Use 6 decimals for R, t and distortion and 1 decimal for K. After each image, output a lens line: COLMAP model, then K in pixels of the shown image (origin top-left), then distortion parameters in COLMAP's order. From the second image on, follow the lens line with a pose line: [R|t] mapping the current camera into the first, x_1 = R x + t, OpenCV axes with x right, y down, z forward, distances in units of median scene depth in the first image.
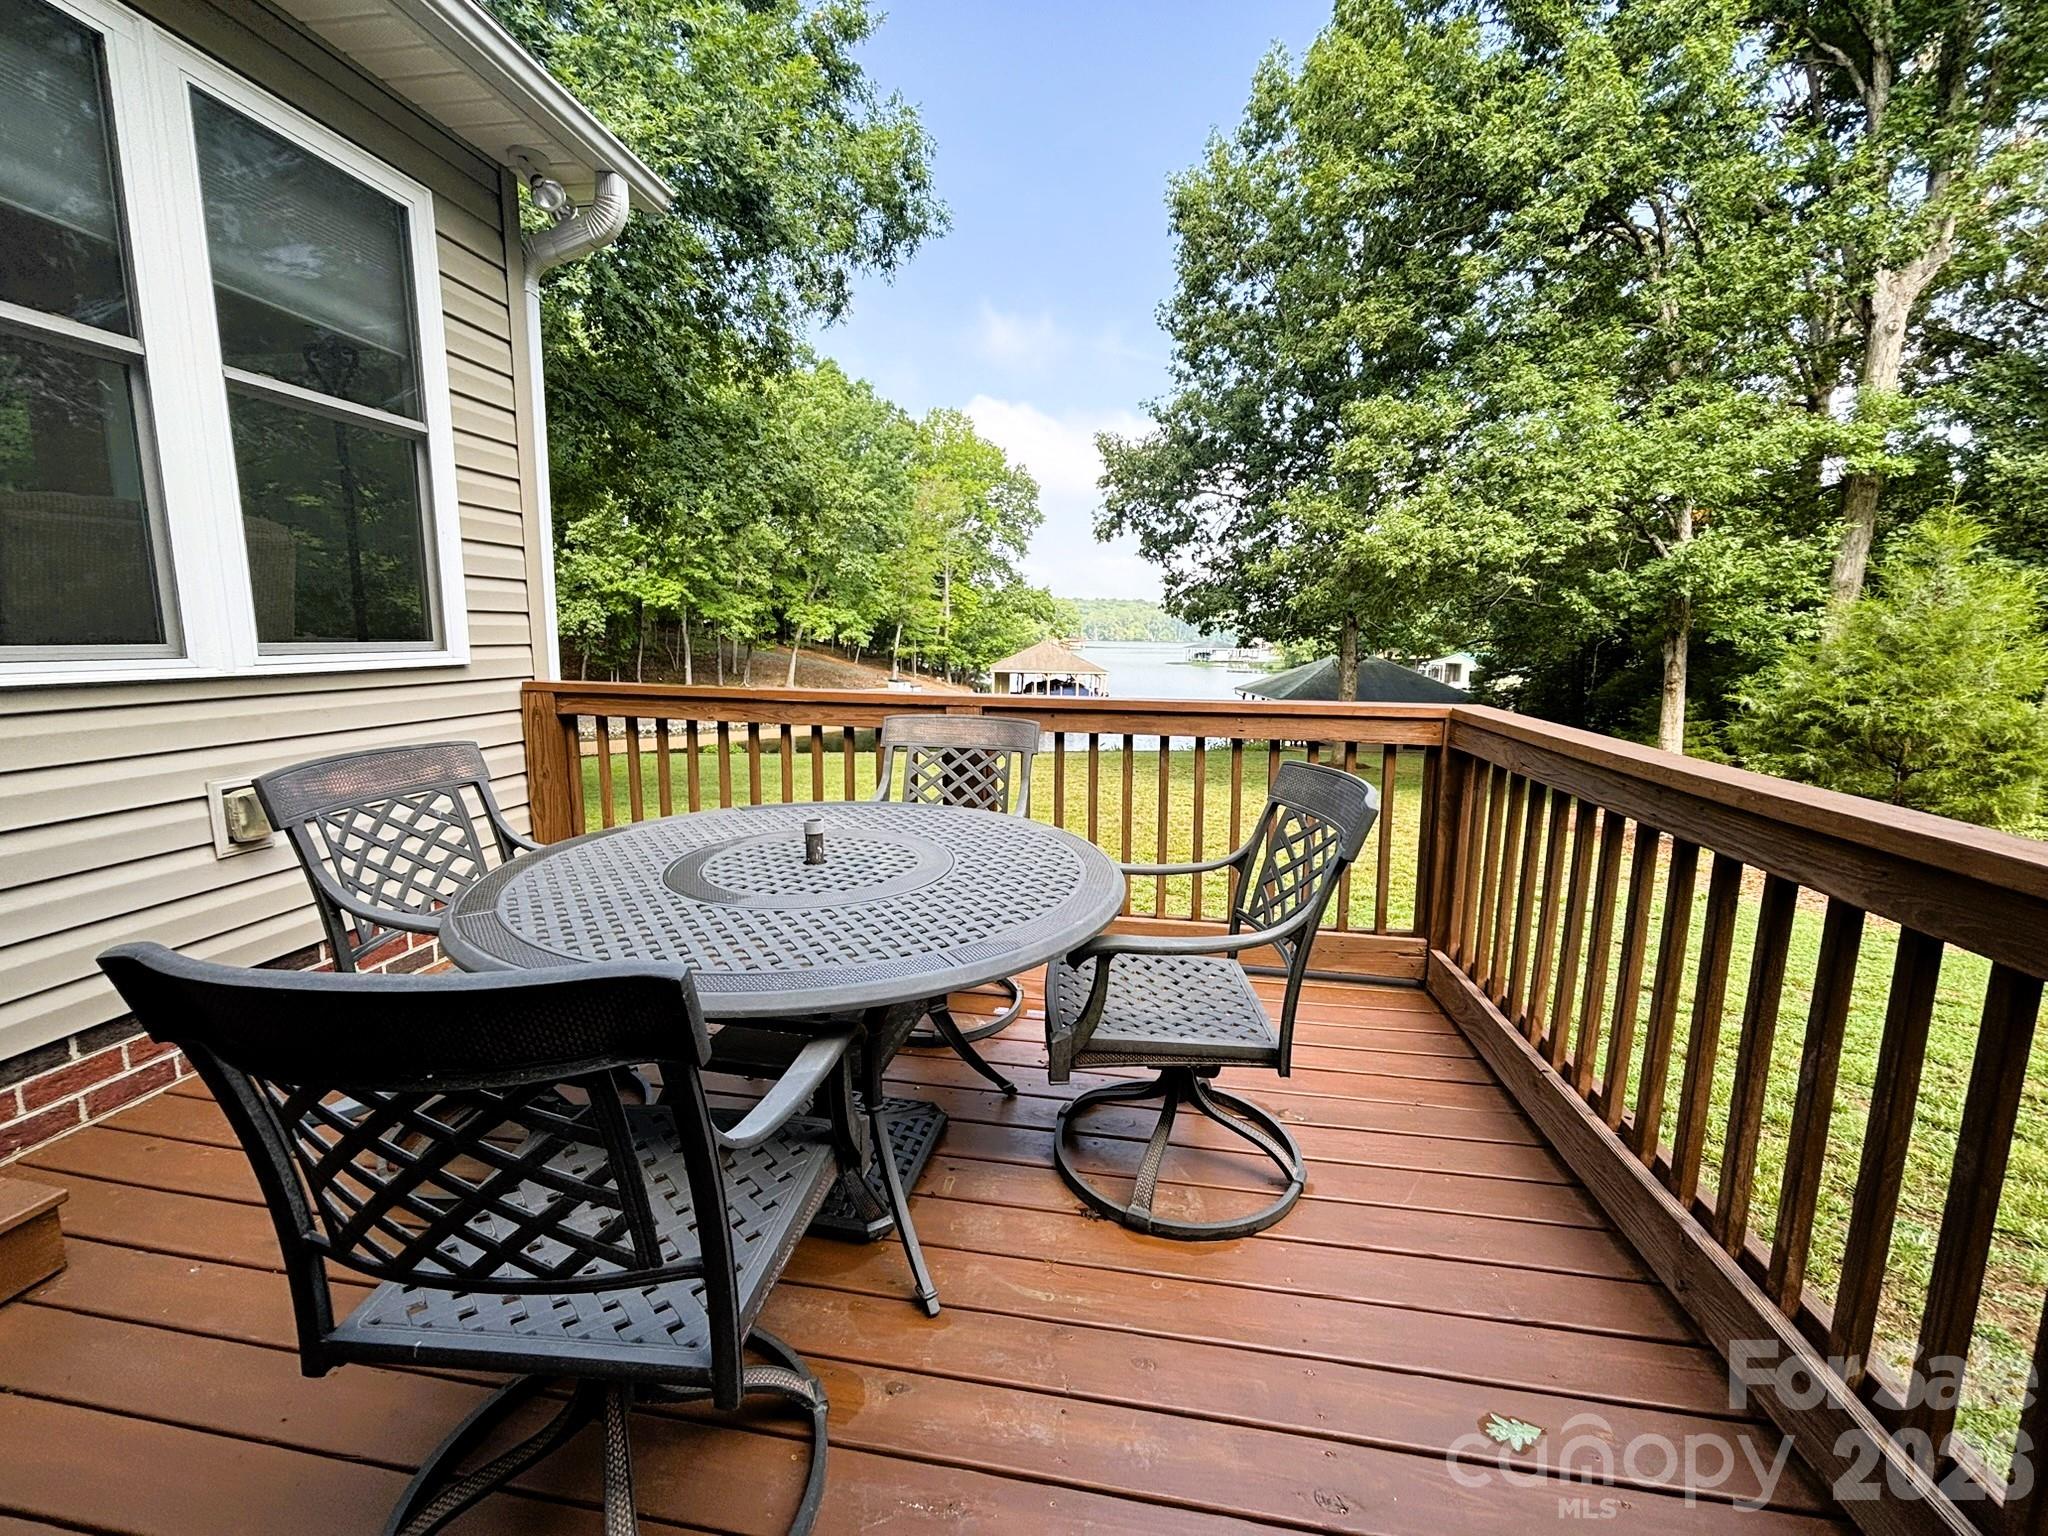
lens RADIAL K [[836.3, 0, 1017.1], [0, 836.3, 756.3], [0, 0, 1]] dist [0.004439, -0.001467]
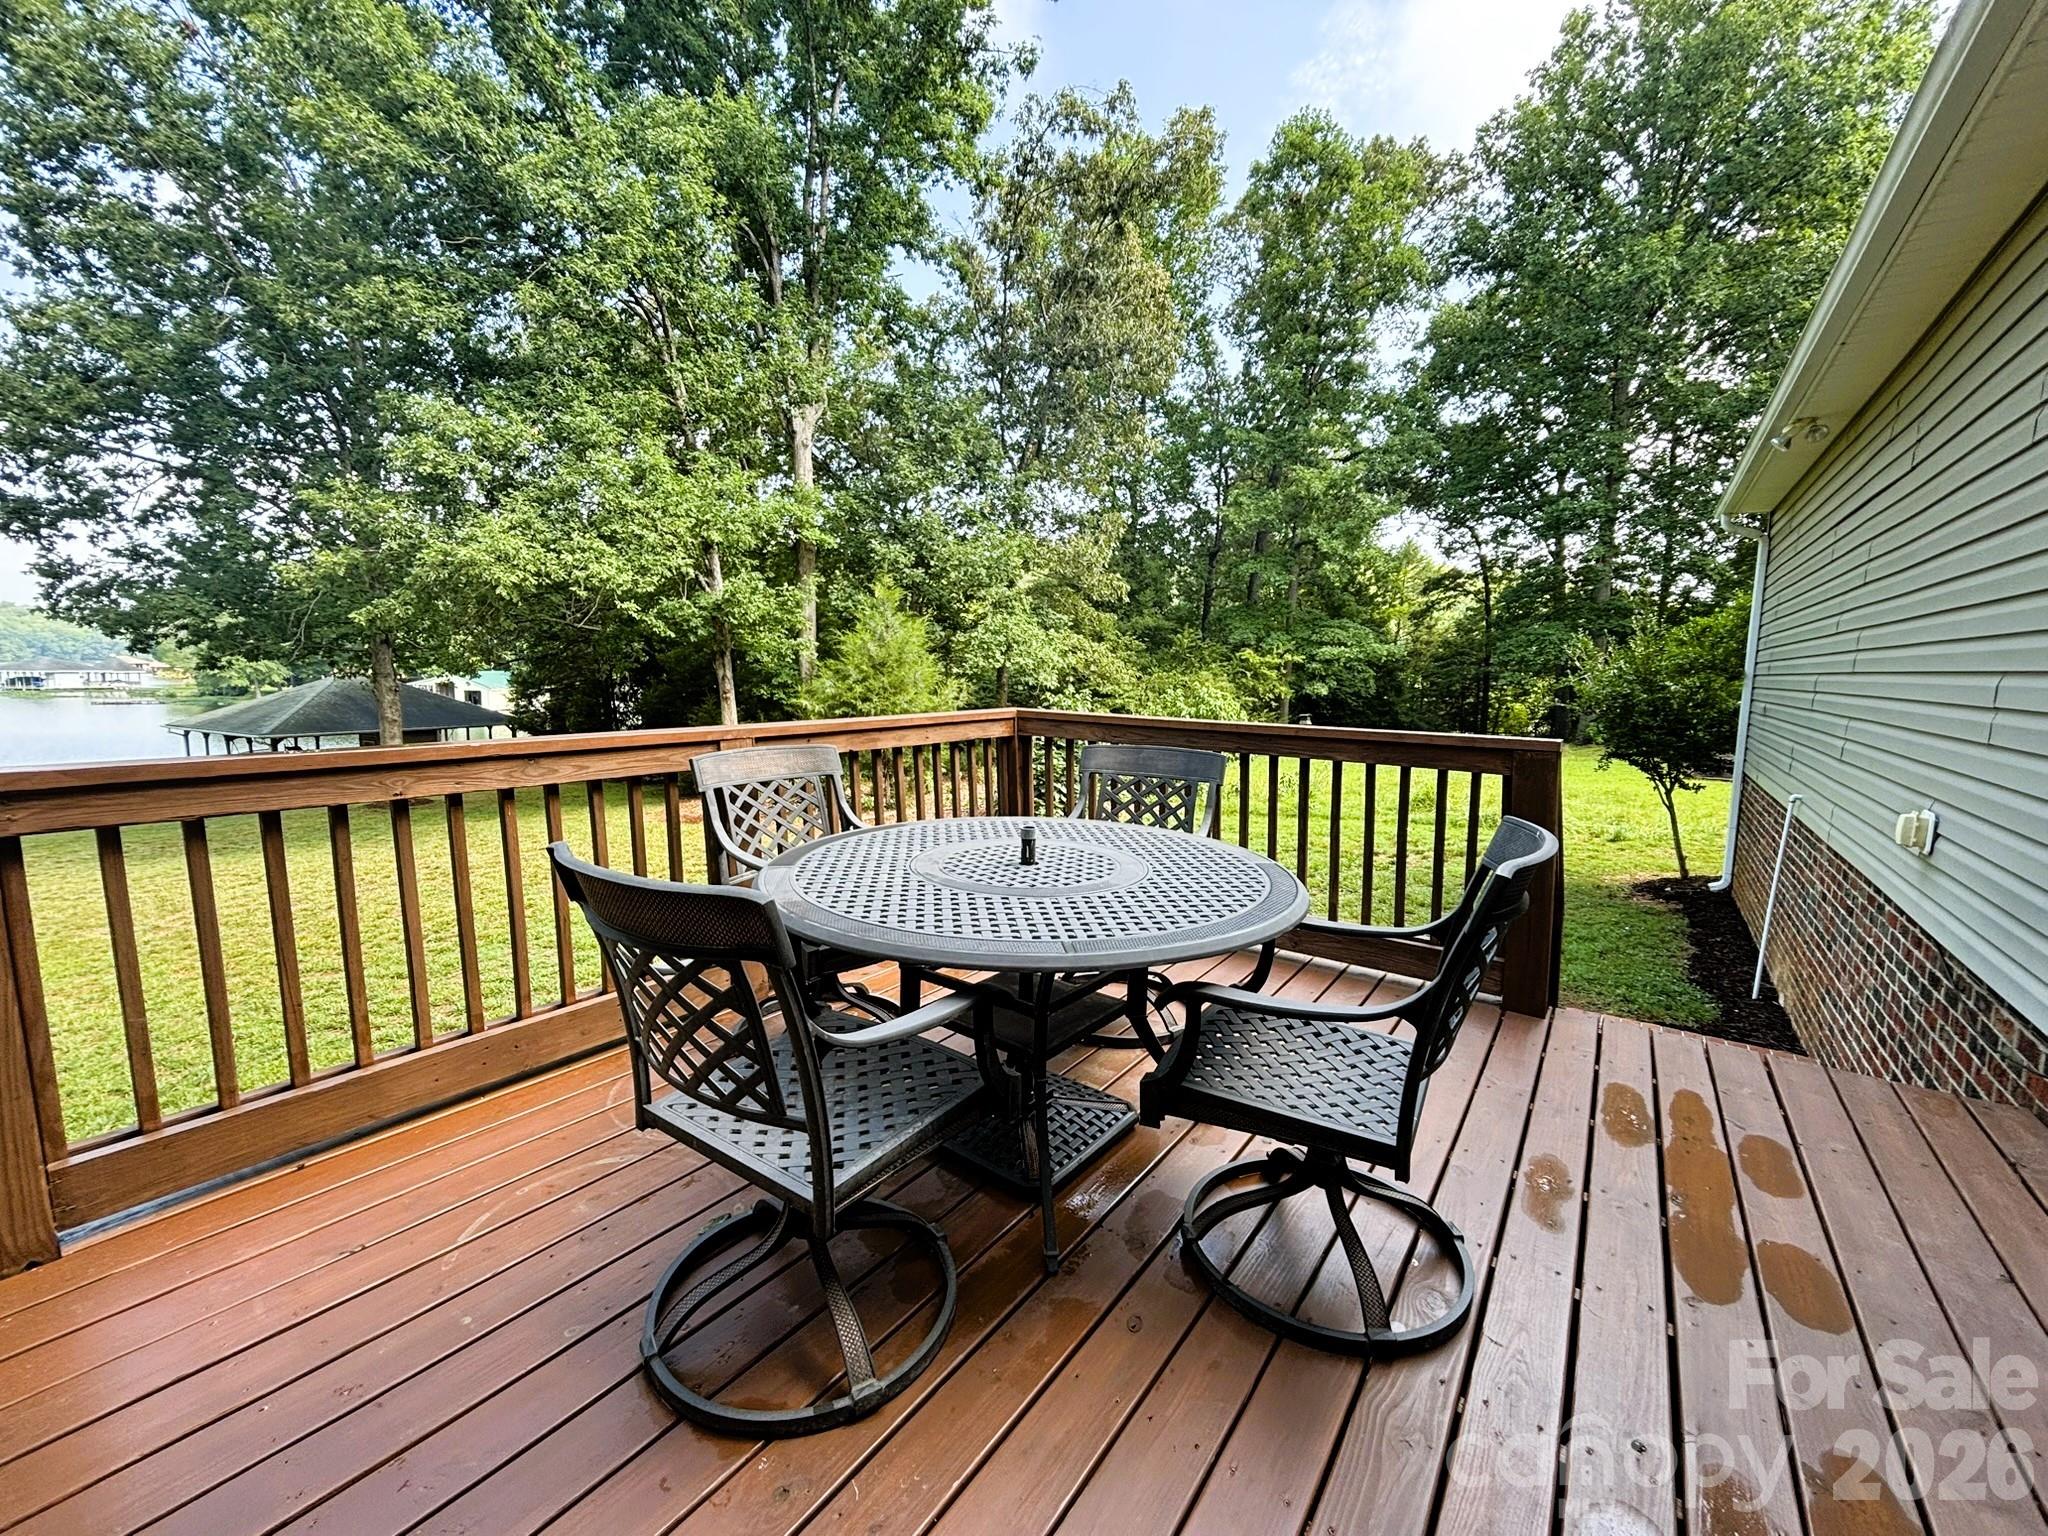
lens RADIAL K [[836.3, 0, 1018.3], [0, 836.3, 756.2], [0, 0, 1]] dist [0.004439, -0.001467]
pose [[0.454899, -0.109125, 0.883832, -0.137955], [0.126687, 0.990300, 0.057066, -0.009826], [-0.881486, 0.086011, 0.464311, 0.047524]]
